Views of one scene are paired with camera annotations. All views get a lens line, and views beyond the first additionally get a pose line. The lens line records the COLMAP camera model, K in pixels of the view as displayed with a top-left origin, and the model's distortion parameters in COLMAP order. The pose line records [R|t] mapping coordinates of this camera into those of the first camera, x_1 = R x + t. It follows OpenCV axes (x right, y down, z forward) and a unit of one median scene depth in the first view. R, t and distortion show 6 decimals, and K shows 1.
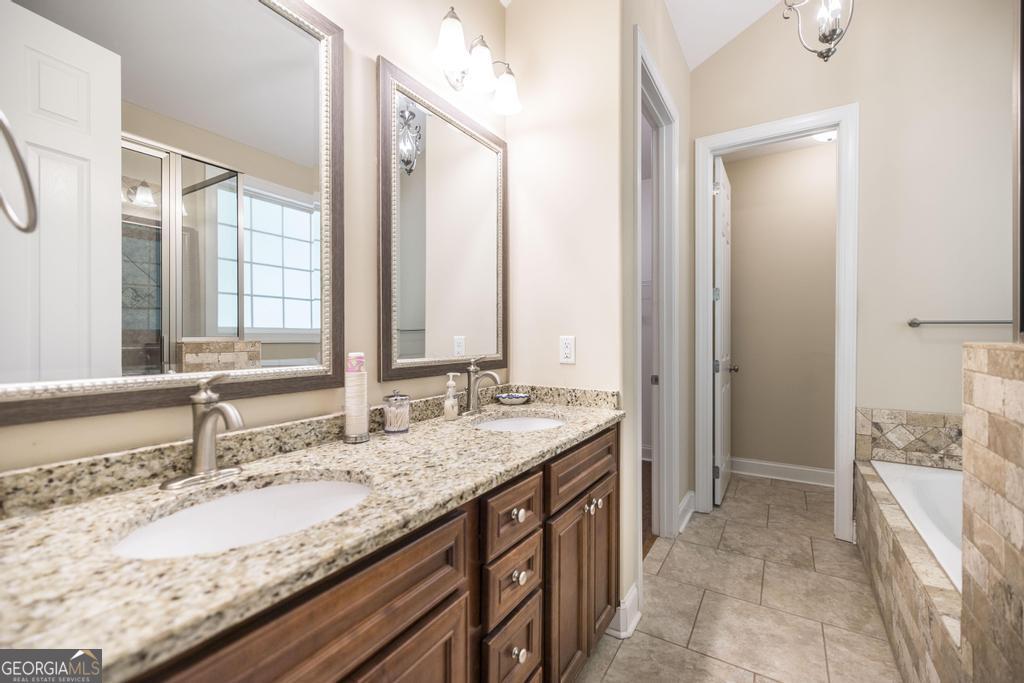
lens RADIAL K [[440.2, 0, 511.8], [0, 440.2, 338.9], [0, 0, 1]] dist [0.004847, 0.000238]
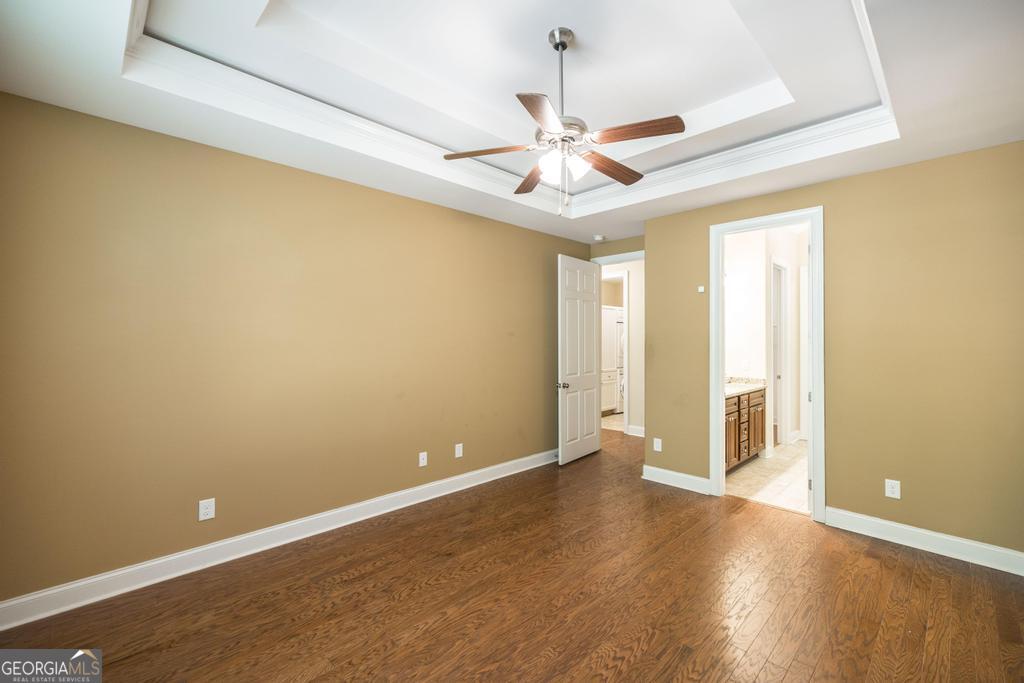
lens RADIAL K [[440.2, 0, 512.2], [0, 440.2, 341.9], [0, 0, 1]] dist [0.004847, 0.000238]
pose [[0.972167, 0.003490, -0.234262, -0.737599], [-0.004708, 0.999978, -0.004637, -0.111738], [0.234240, 0.005611, 0.972163, -2.359687]]
